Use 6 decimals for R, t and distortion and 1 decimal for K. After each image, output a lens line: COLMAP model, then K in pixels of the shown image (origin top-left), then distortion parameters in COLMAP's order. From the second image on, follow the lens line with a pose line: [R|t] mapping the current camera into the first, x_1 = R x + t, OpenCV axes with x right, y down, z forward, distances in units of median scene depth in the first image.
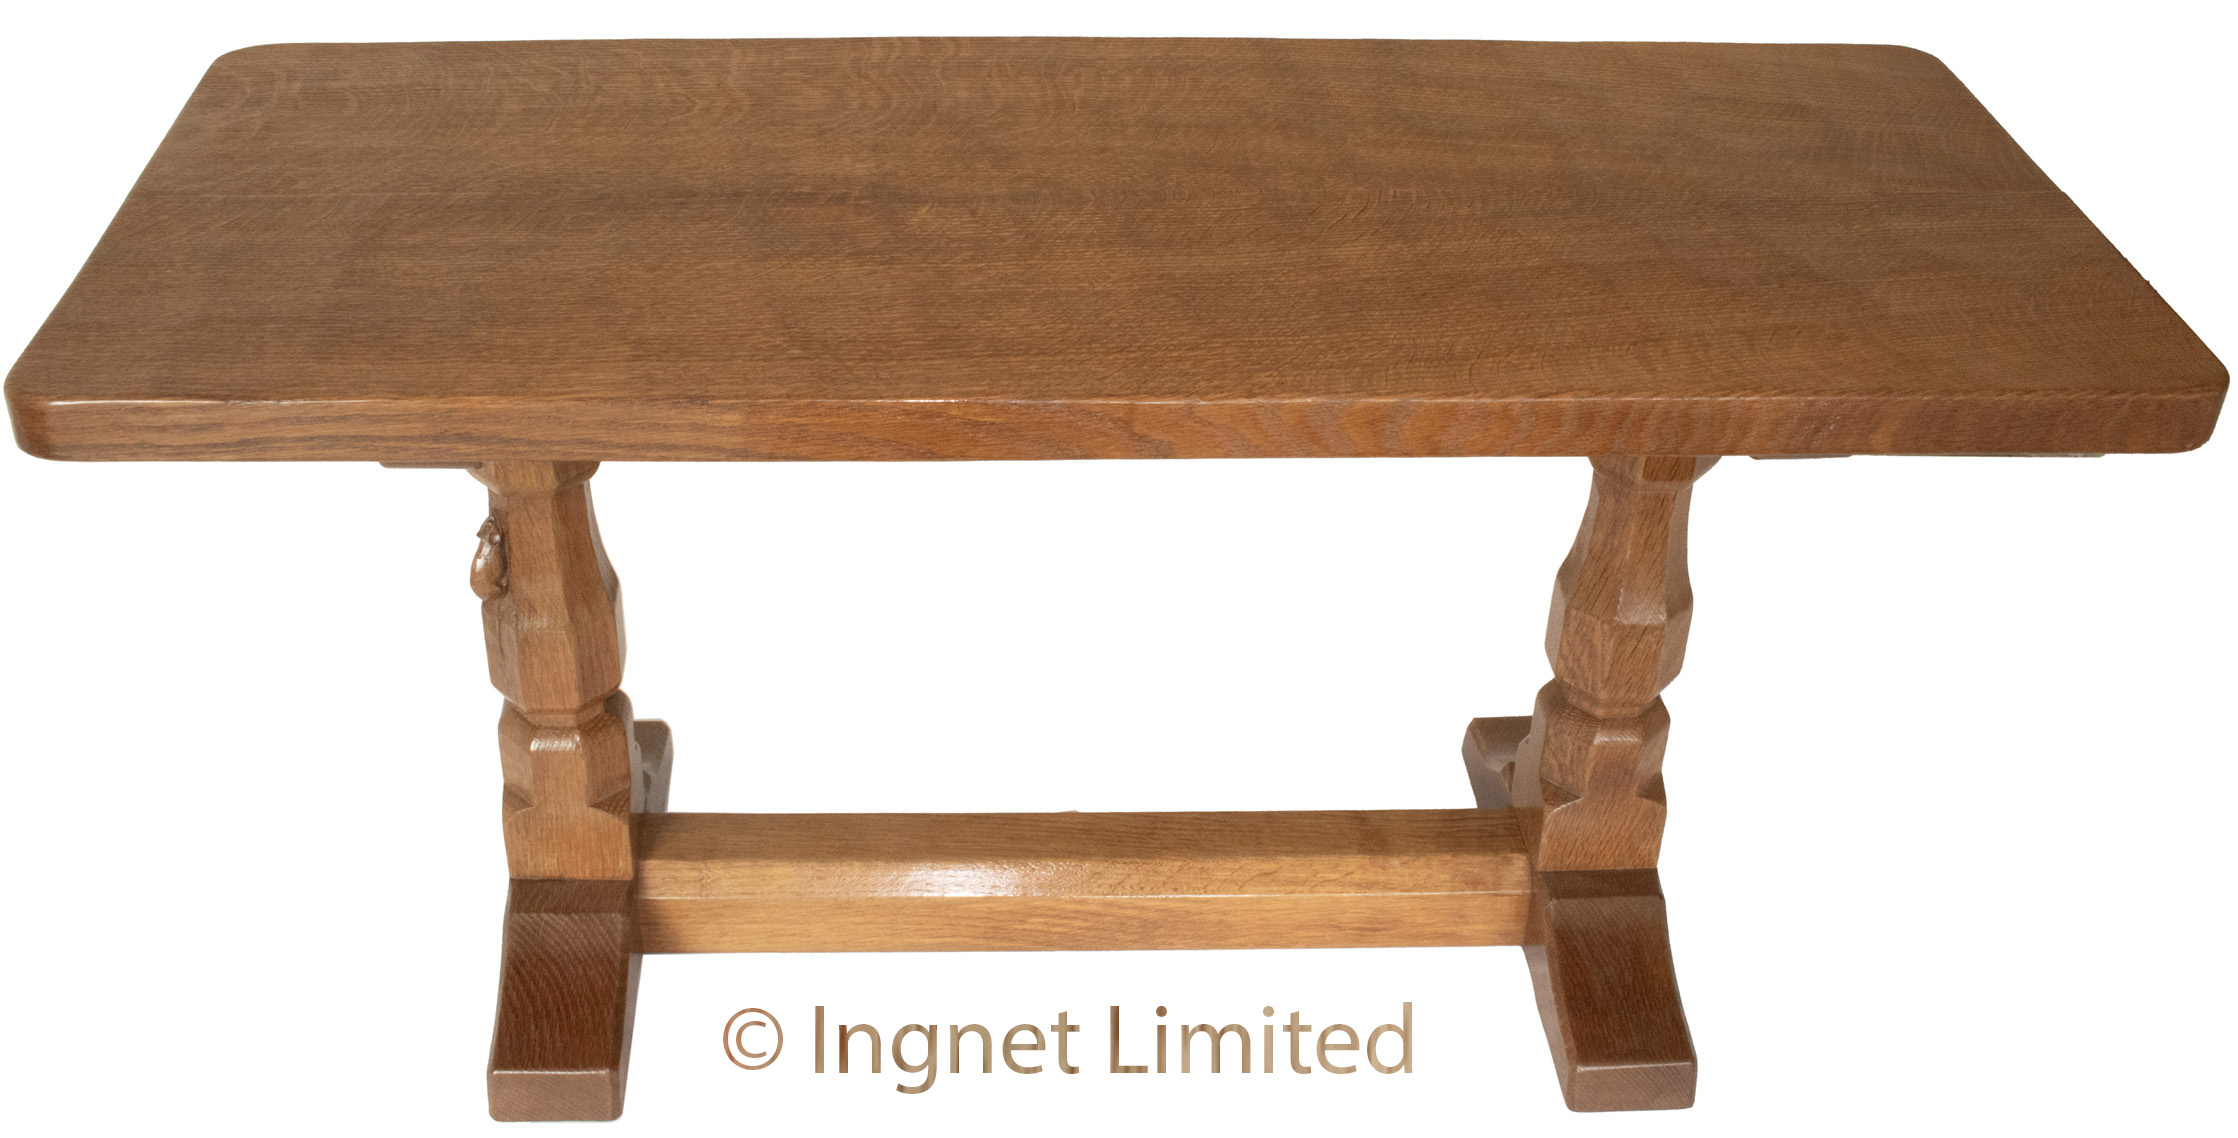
lens RADIAL K [[2474.7, 0, 966.4], [0, 2474.7, 628.1], [0, 0, 1]] dist [-0.062913, -0.017837]
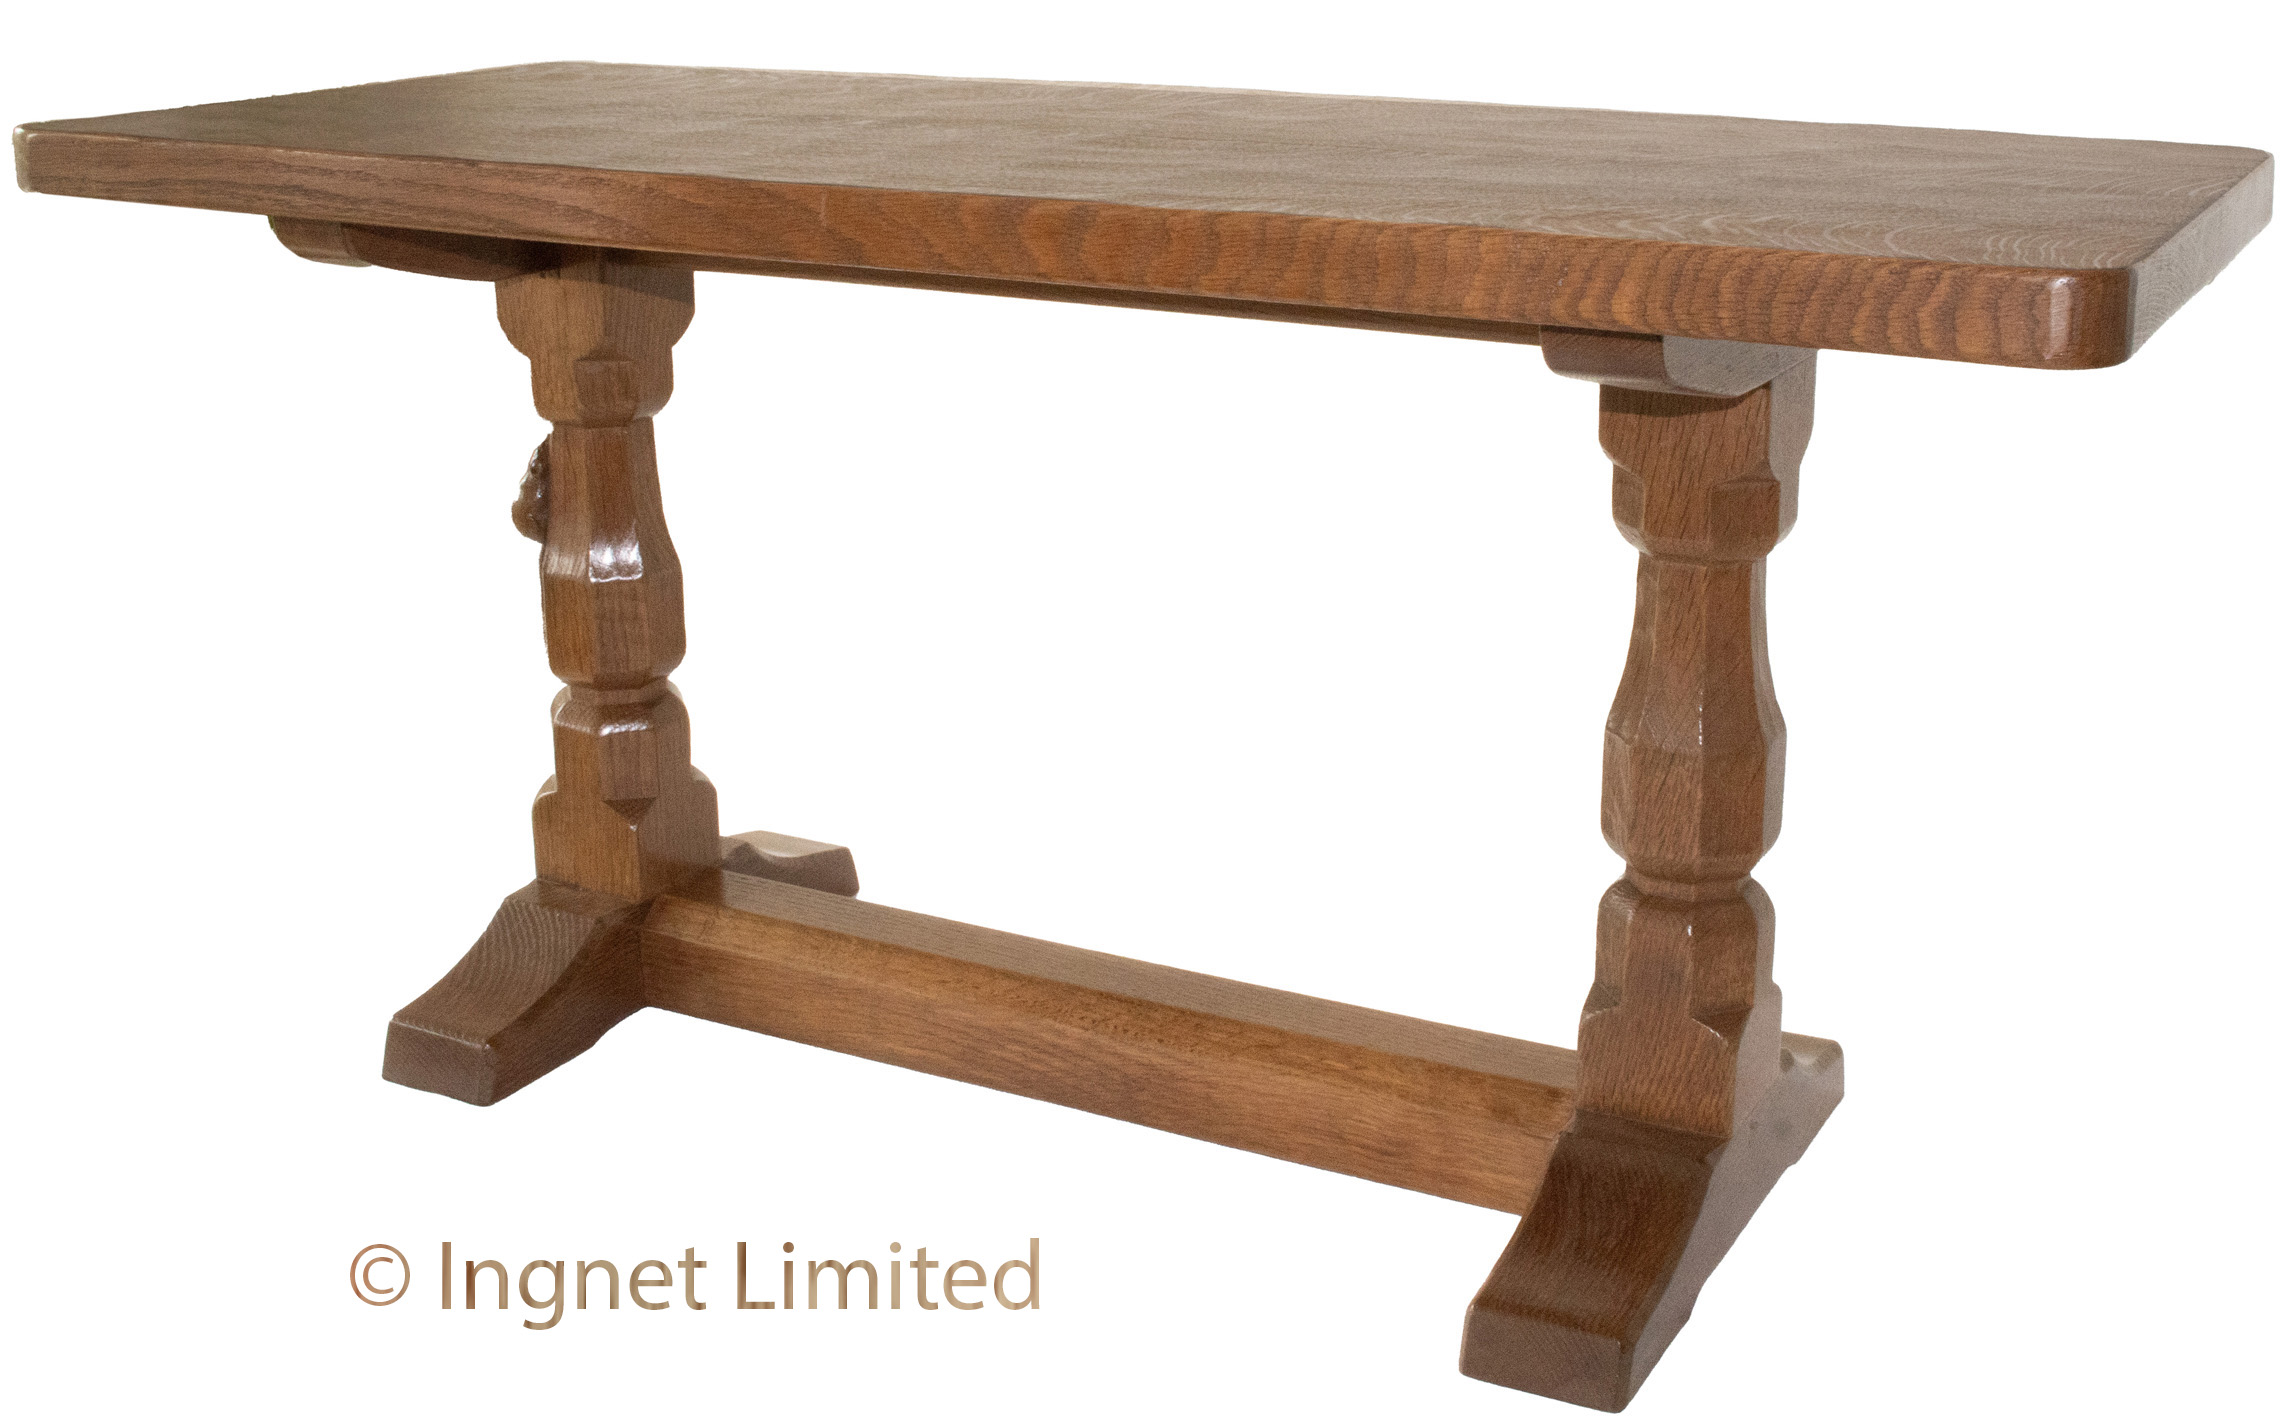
lens RADIAL K [[2758.7, 0, 1143.3], [0, 2758.7, 544.3], [0, 0, 1]] dist [-0.072086, -0.018629]
pose [[0.867909, 0.115042, -0.483219, 0.520762], [-0.275341, 0.921100, -0.275249, 0.214555], [0.413428, 0.371940, 0.831106, 0.182514]]
